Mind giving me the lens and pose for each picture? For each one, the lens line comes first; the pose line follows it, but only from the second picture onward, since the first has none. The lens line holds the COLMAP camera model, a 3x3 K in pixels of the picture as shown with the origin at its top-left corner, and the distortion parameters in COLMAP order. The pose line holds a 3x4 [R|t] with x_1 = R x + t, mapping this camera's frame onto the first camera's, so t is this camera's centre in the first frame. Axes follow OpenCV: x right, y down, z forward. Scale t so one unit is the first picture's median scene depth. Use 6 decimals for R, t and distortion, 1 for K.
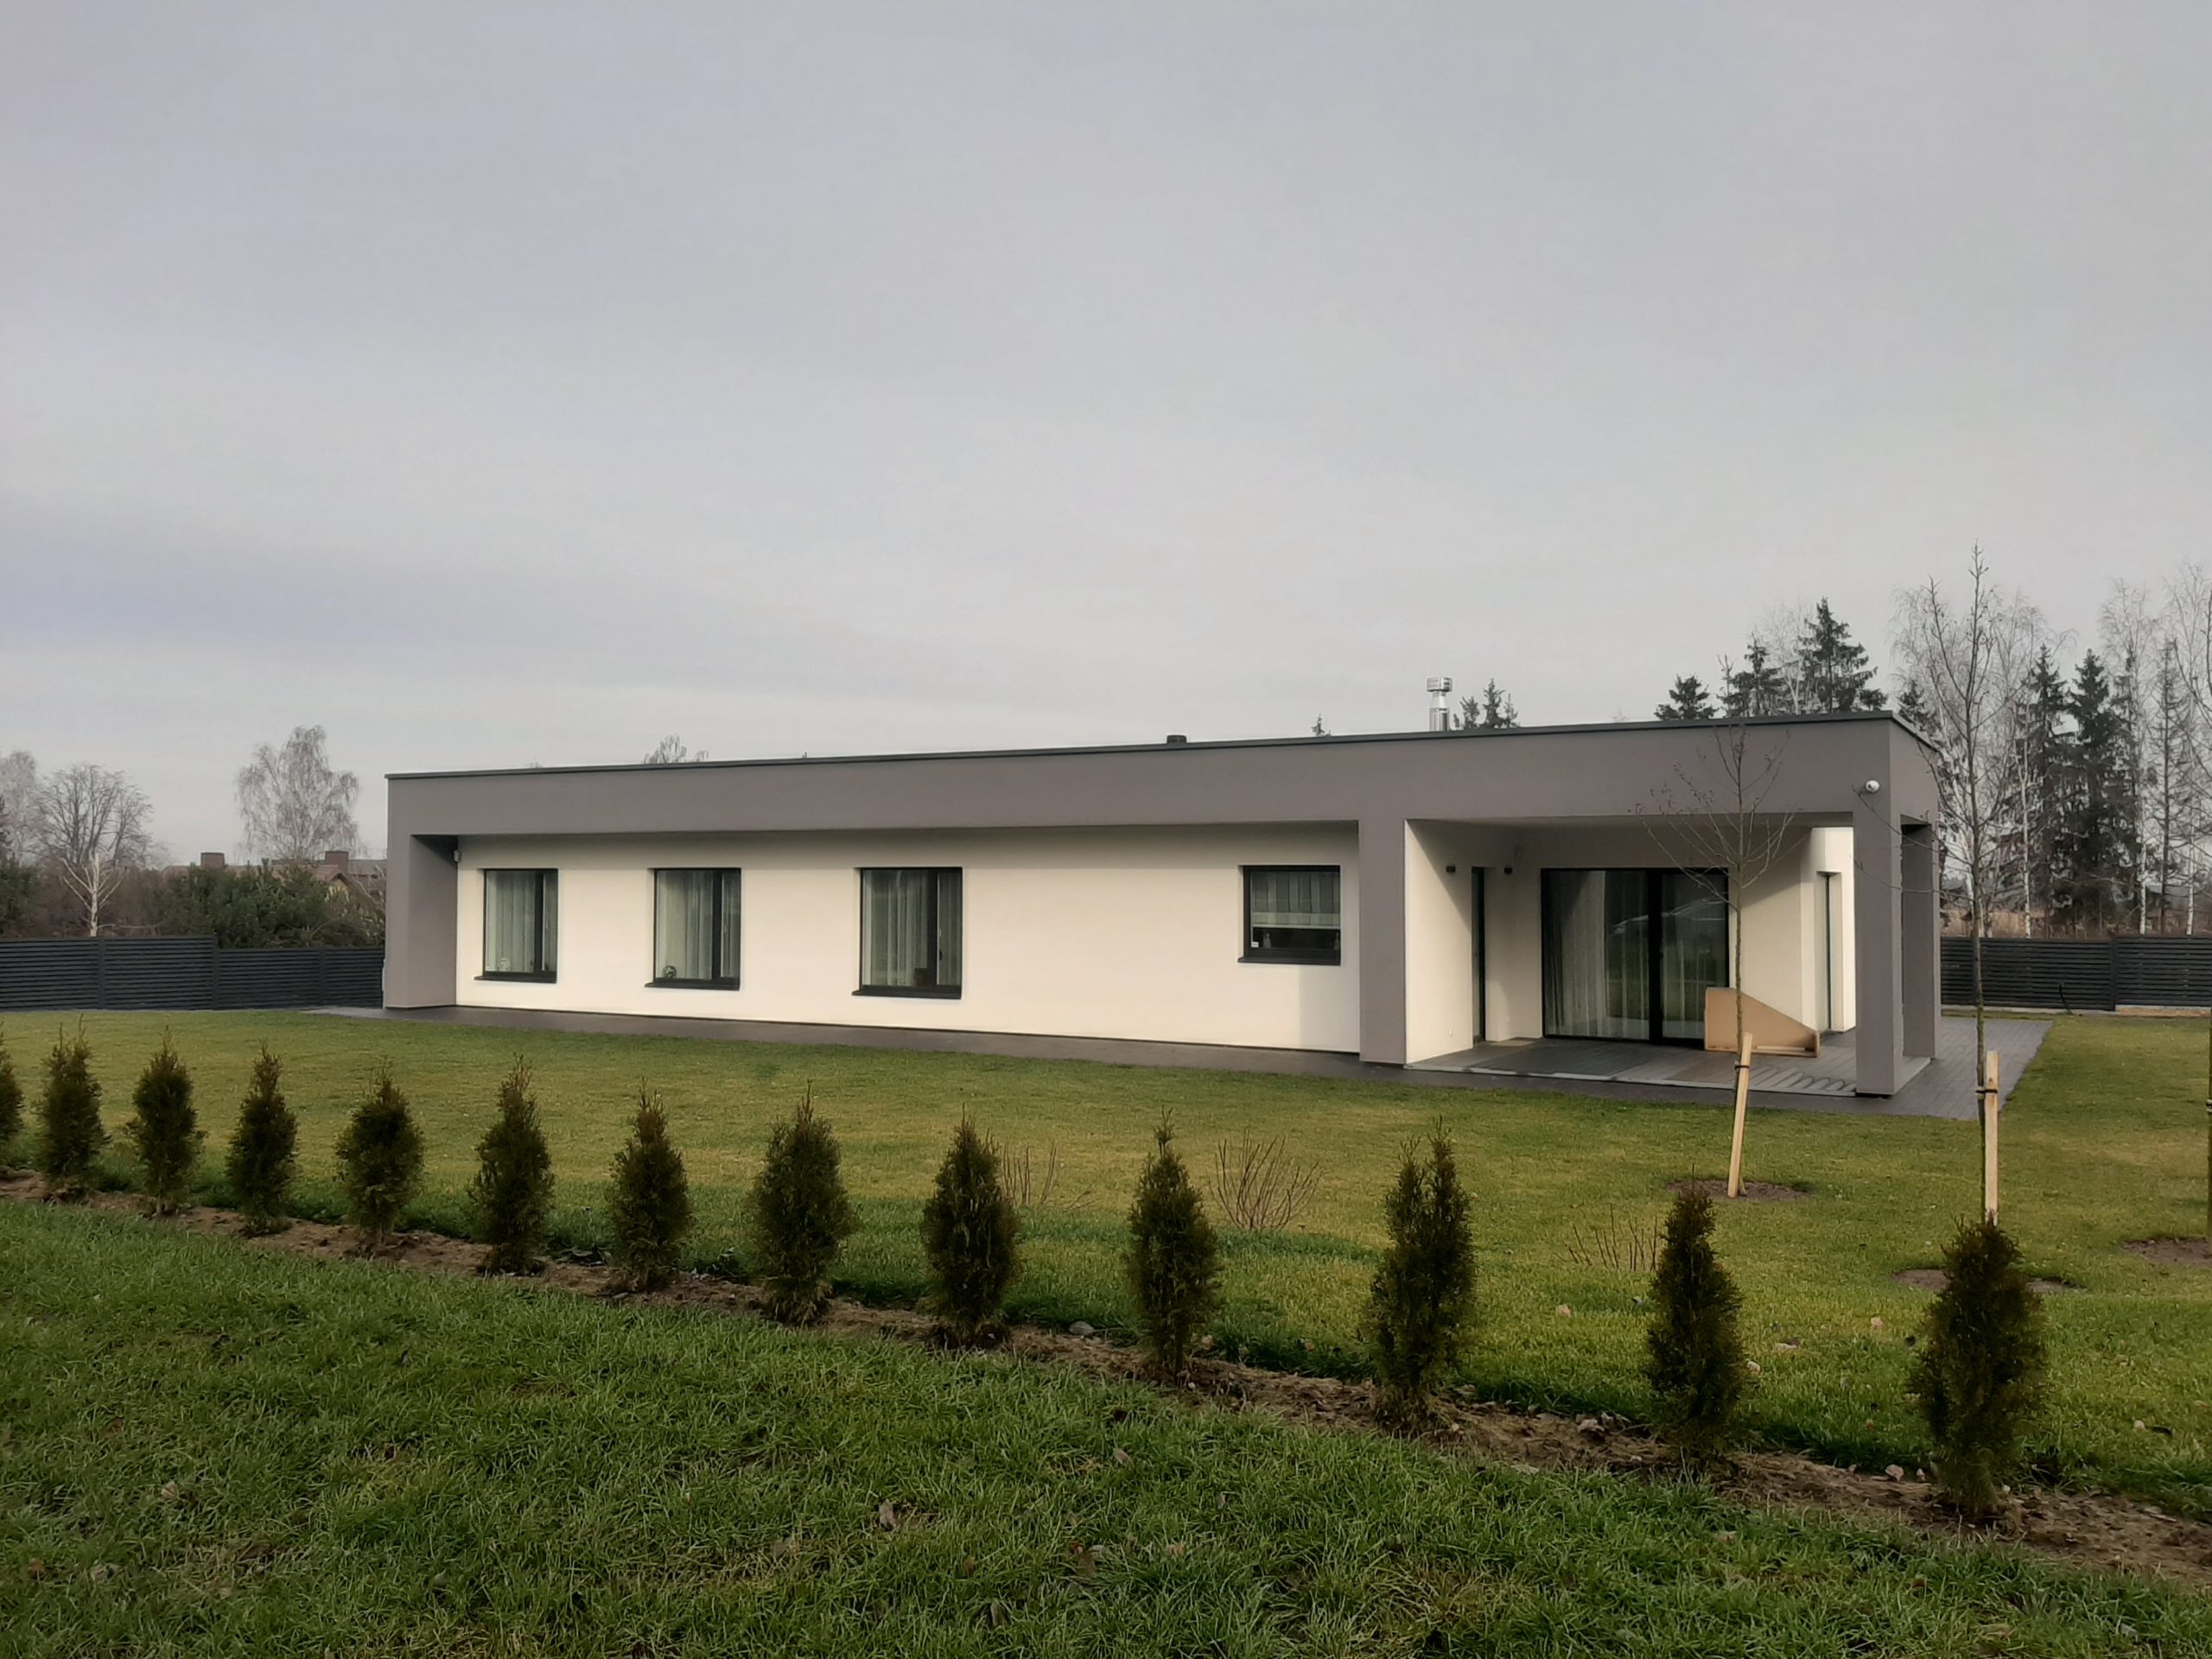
lens RADIAL K [[1731.8, 0, 1106.0], [0, 1731.8, 829.5], [0, 0, 1]] dist [0.007288, 0.002309]
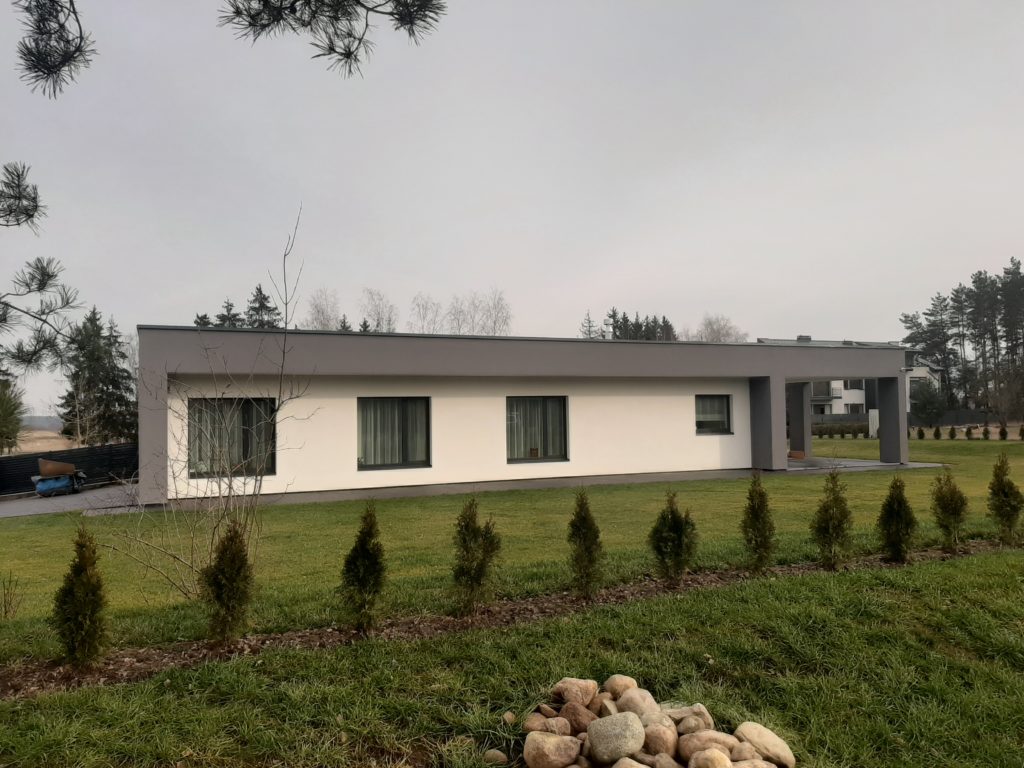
lens RADIAL K [[801.7, 0, 512.0], [0, 801.7, 384.0], [0, 0, 1]] dist [0.007288, 0.002309]
pose [[0.601398, 0.016803, 0.798773, -0.791755], [-0.010720, 0.999859, -0.012961, 0.019298], [-0.798878, -0.000768, 0.601493, 0.443037]]
